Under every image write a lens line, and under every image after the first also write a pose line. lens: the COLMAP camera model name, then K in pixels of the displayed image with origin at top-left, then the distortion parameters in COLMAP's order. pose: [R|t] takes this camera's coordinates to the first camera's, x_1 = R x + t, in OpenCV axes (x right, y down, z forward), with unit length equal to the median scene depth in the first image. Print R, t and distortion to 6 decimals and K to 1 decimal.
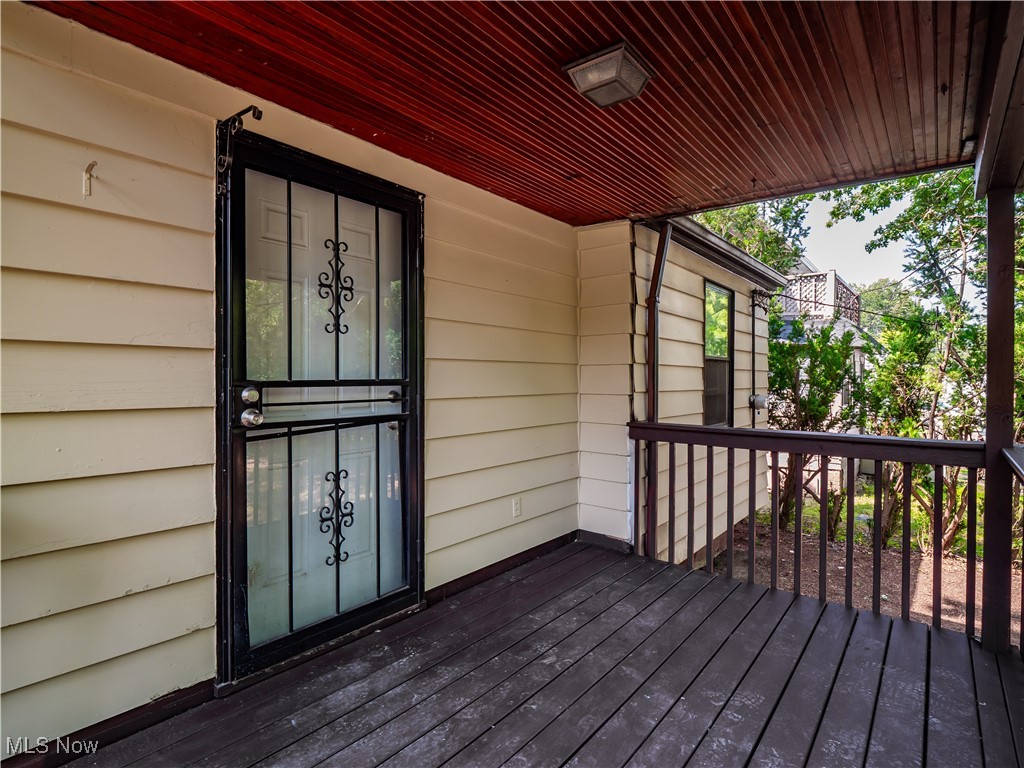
lens RADIAL K [[486.1, 0, 504.3], [0, 486.1, 381.2], [0, 0, 1]] dist [-0.014108, -0.001883]
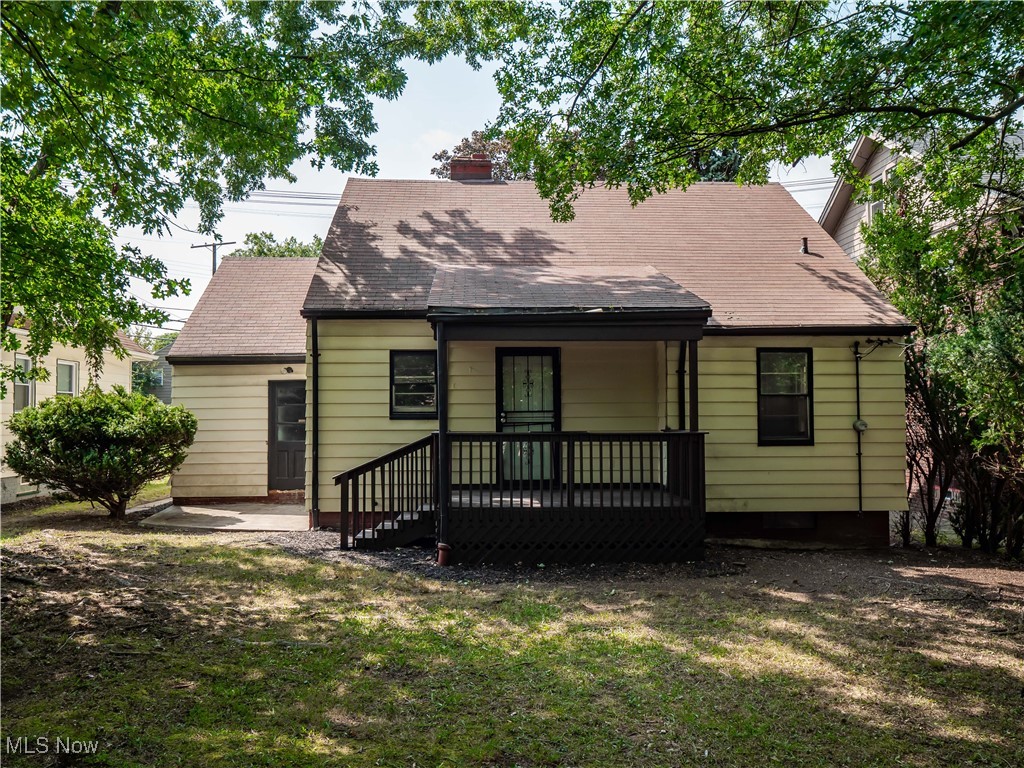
lens RADIAL K [[787.5, 0, 510.1], [0, 787.5, 382.7], [0, 0, 1]] dist [-0.008359, 0.006727]
pose [[0.695918, -0.029320, -0.717523, 3.400280], [0.001812, 0.999235, -0.039074, 0.016209], [0.718119, 0.025892, 0.695438, -2.825608]]
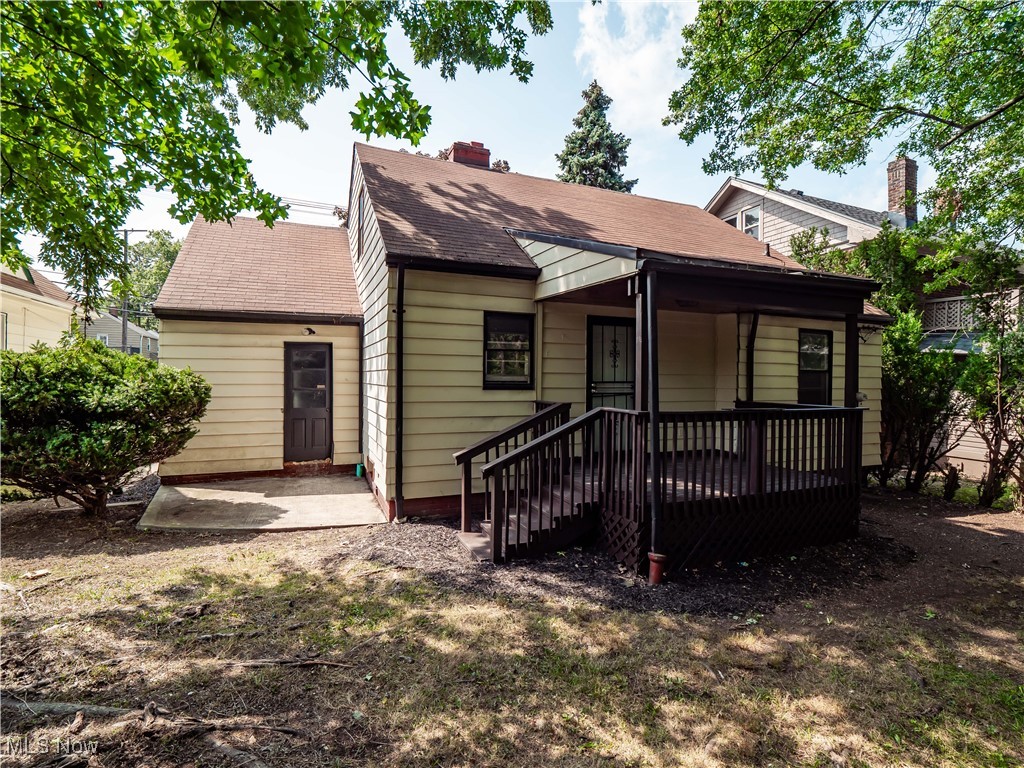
lens RADIAL K [[486.1, 0, 514.8], [0, 486.1, 380.7], [0, 0, 1]] dist [-0.014108, -0.001883]
pose [[0.898915, 0.016387, -0.437817, 0.485529], [-0.014439, 0.999865, 0.007779, -0.022938], [0.437885, -0.000671, 0.899031, -2.232817]]
